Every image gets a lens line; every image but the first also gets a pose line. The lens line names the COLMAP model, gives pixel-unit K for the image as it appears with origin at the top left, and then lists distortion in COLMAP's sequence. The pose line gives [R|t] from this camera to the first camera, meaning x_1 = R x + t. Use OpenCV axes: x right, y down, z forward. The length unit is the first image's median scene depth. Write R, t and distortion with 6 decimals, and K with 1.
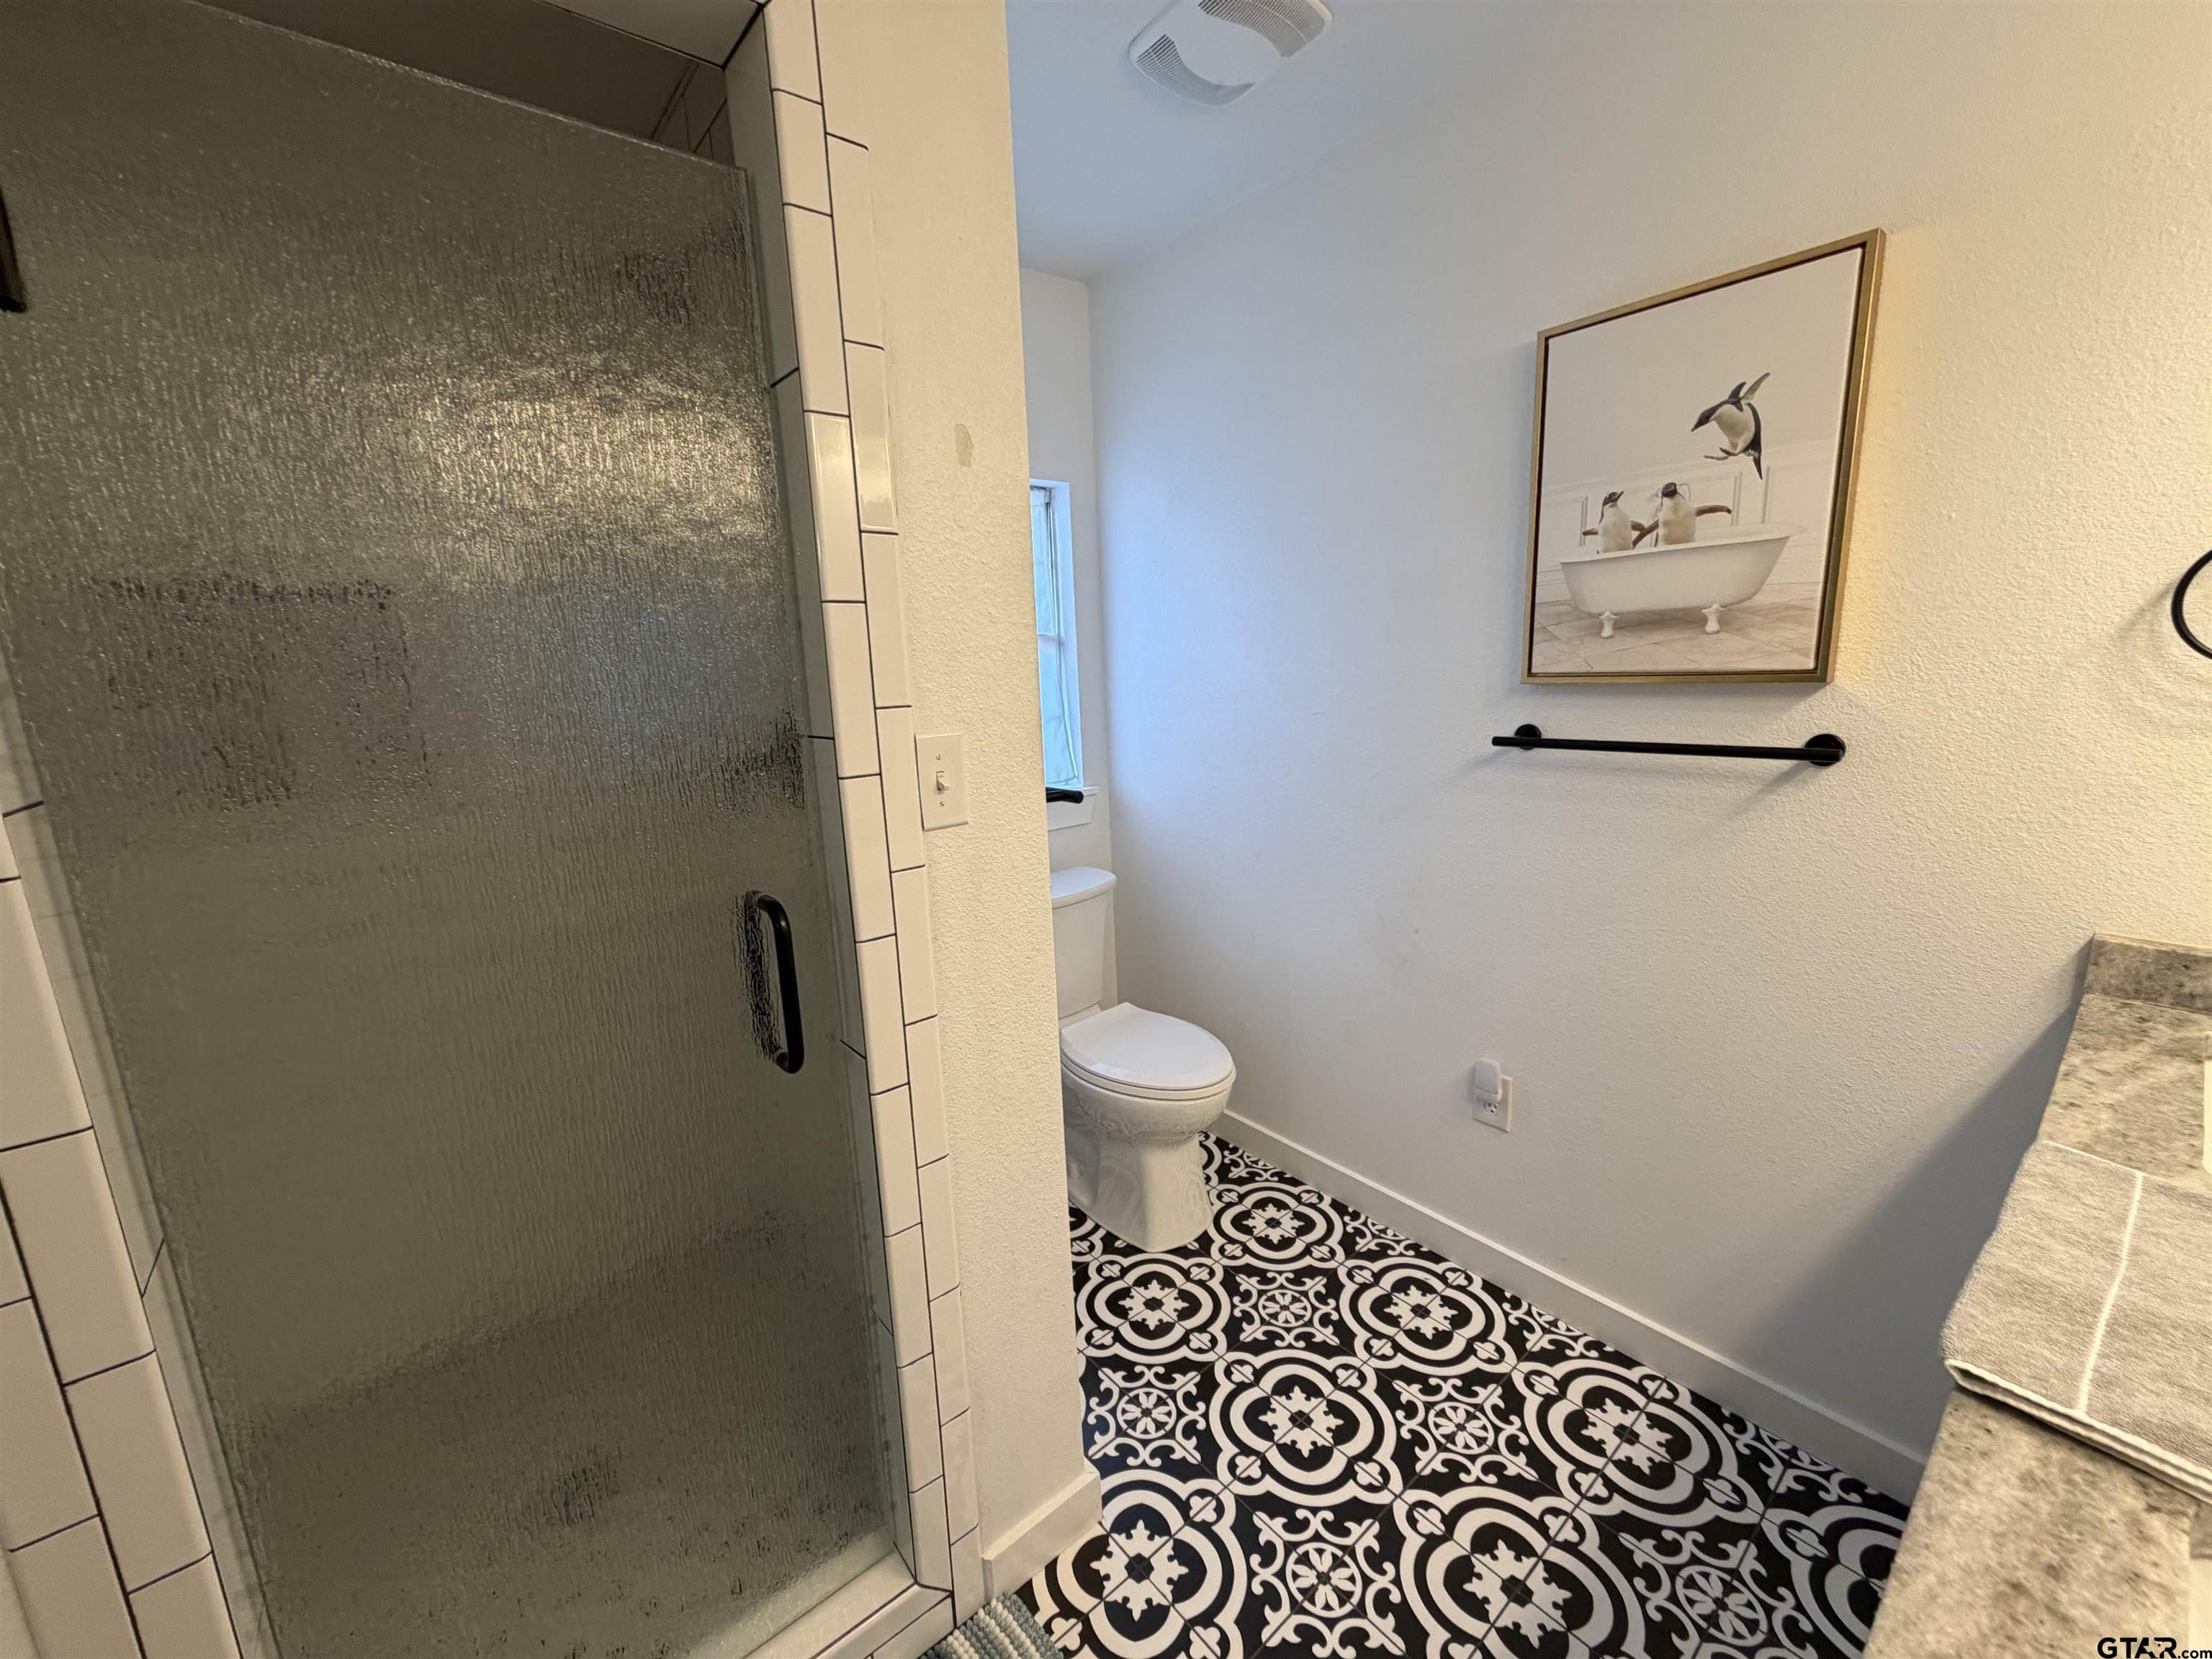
lens RADIAL K [[885.2, 0, 1102.5], [0, 885.2, 828.7], [0, 0, 1]] dist [-0.000867, 0.000289]
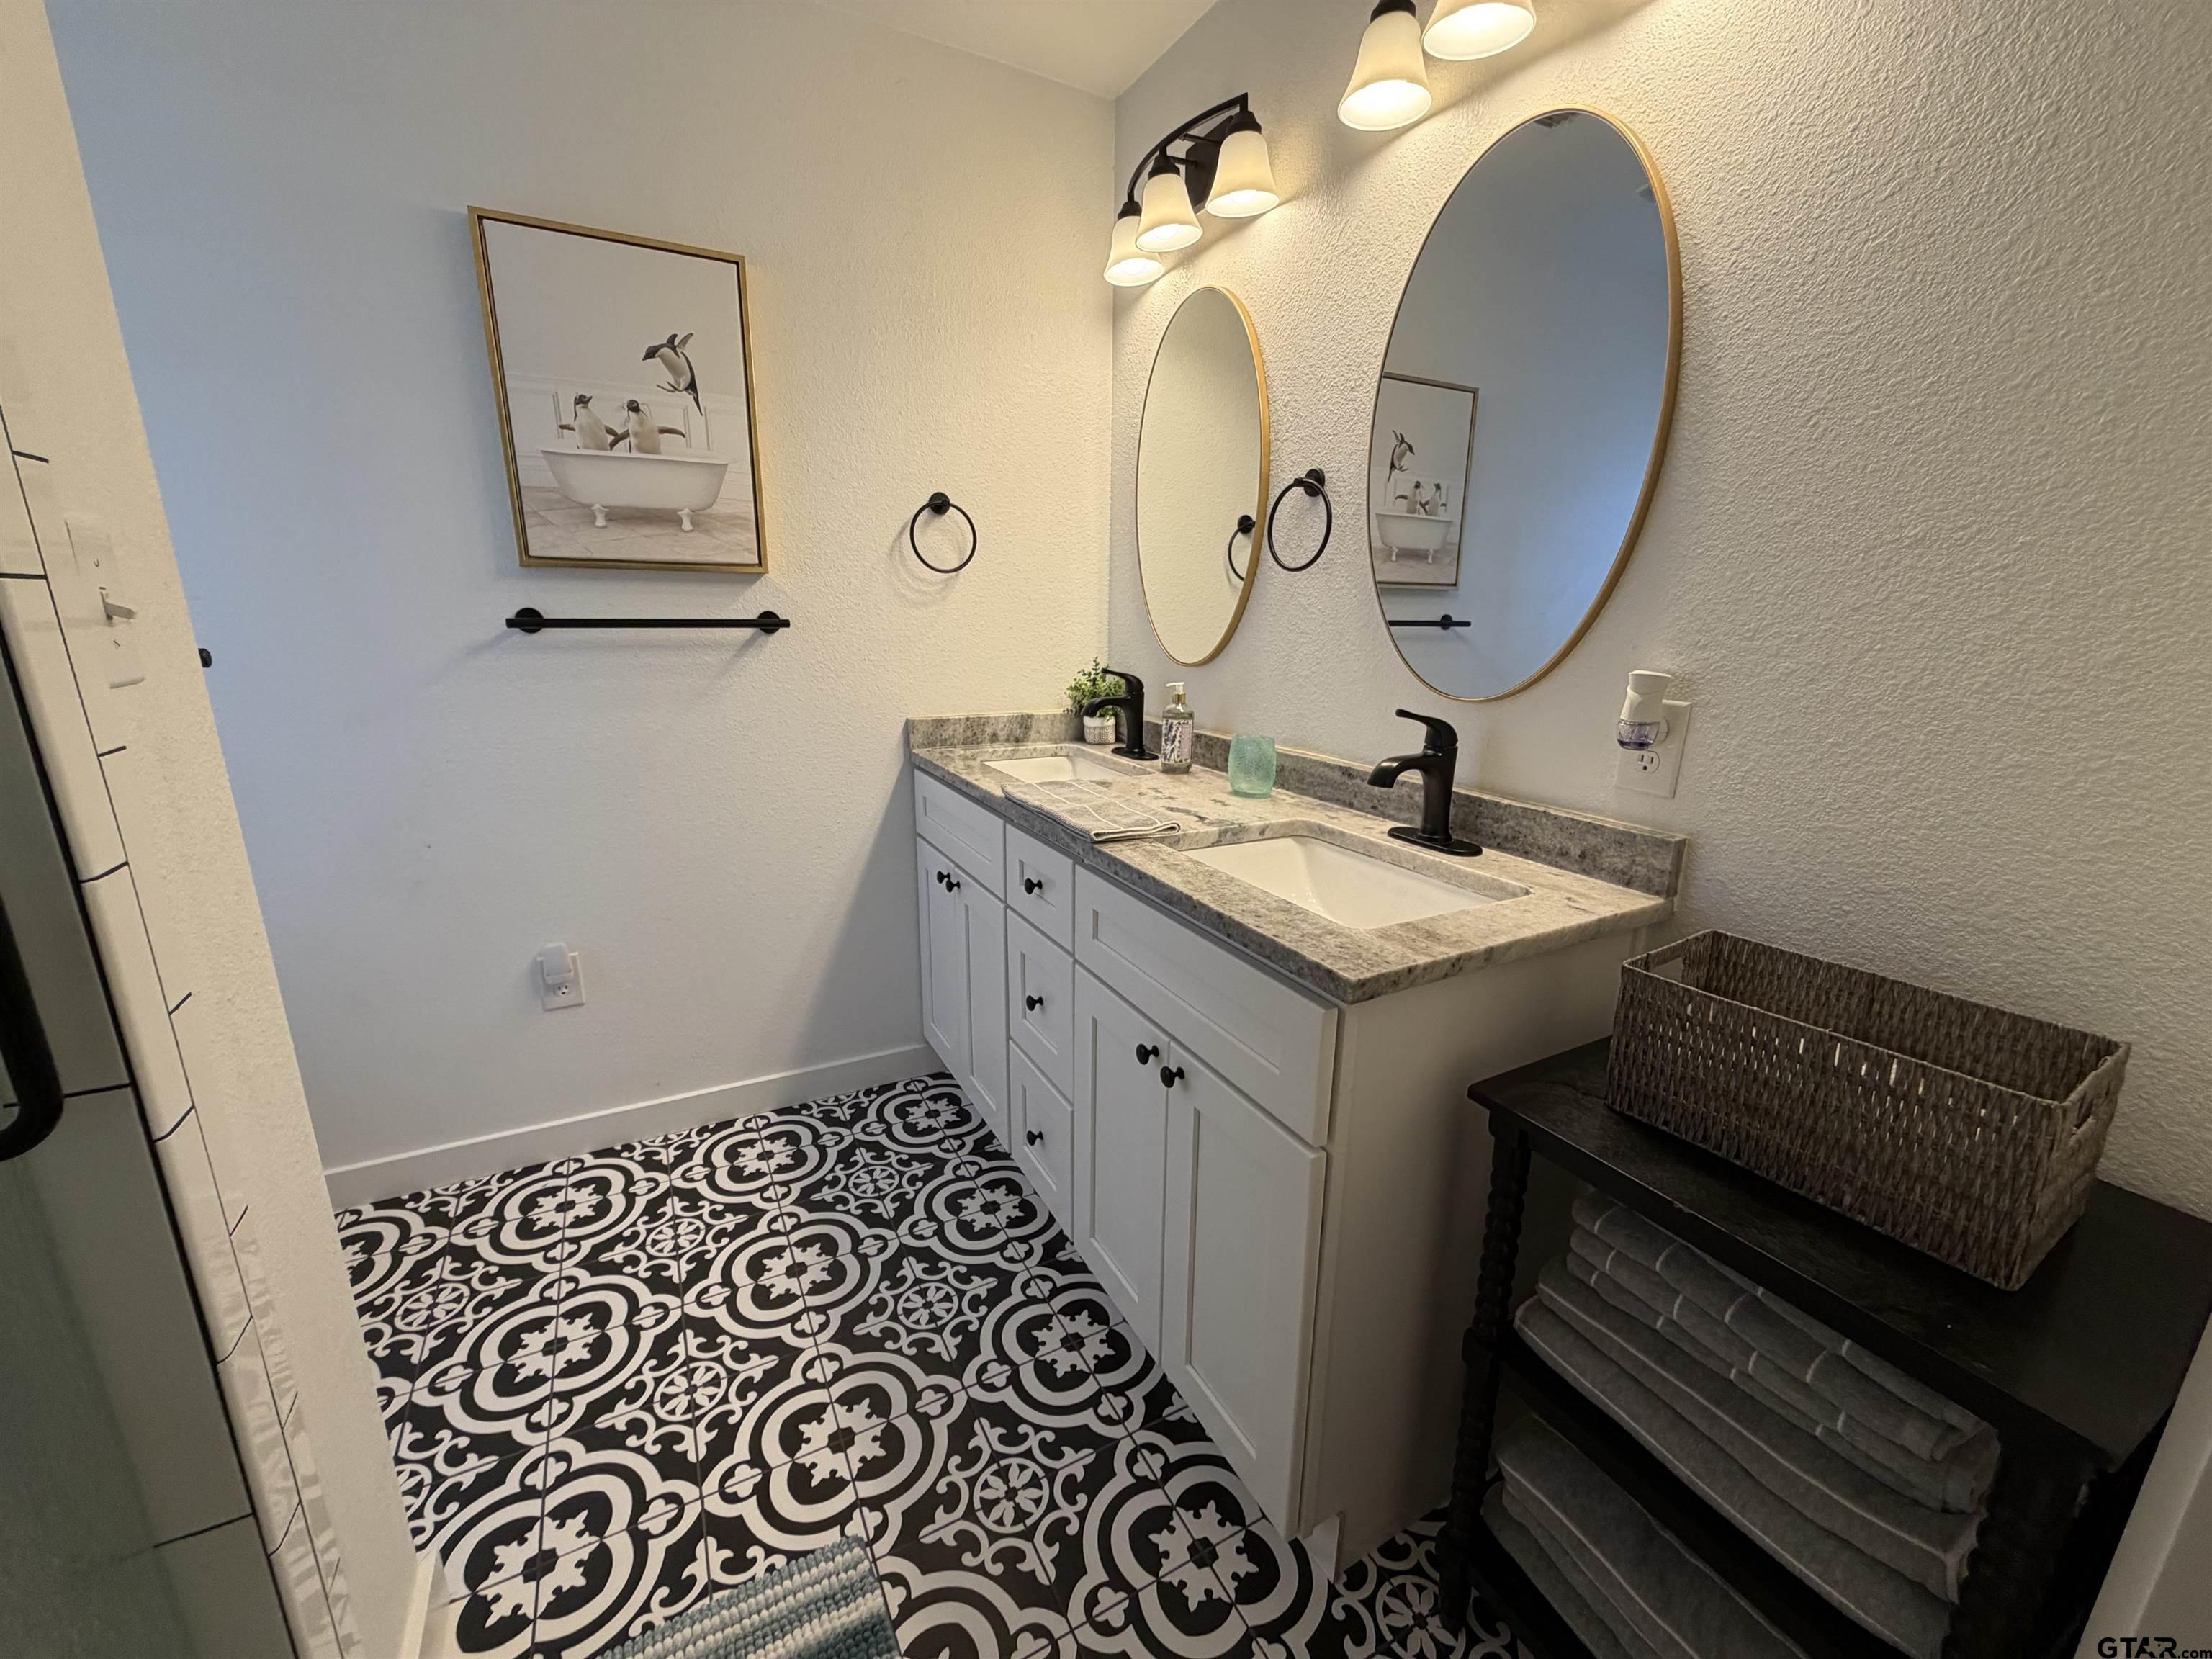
lens RADIAL K [[885.2, 0, 1101.8], [0, 885.2, 831.7], [0, 0, 1]] dist [-0.000867, 0.000289]
pose [[0.188723, -0.200577, 0.961328, -0.509906], [0.163432, 0.971683, 0.170654, 0.080550], [-0.968336, 0.124906, 0.216159, 0.185618]]
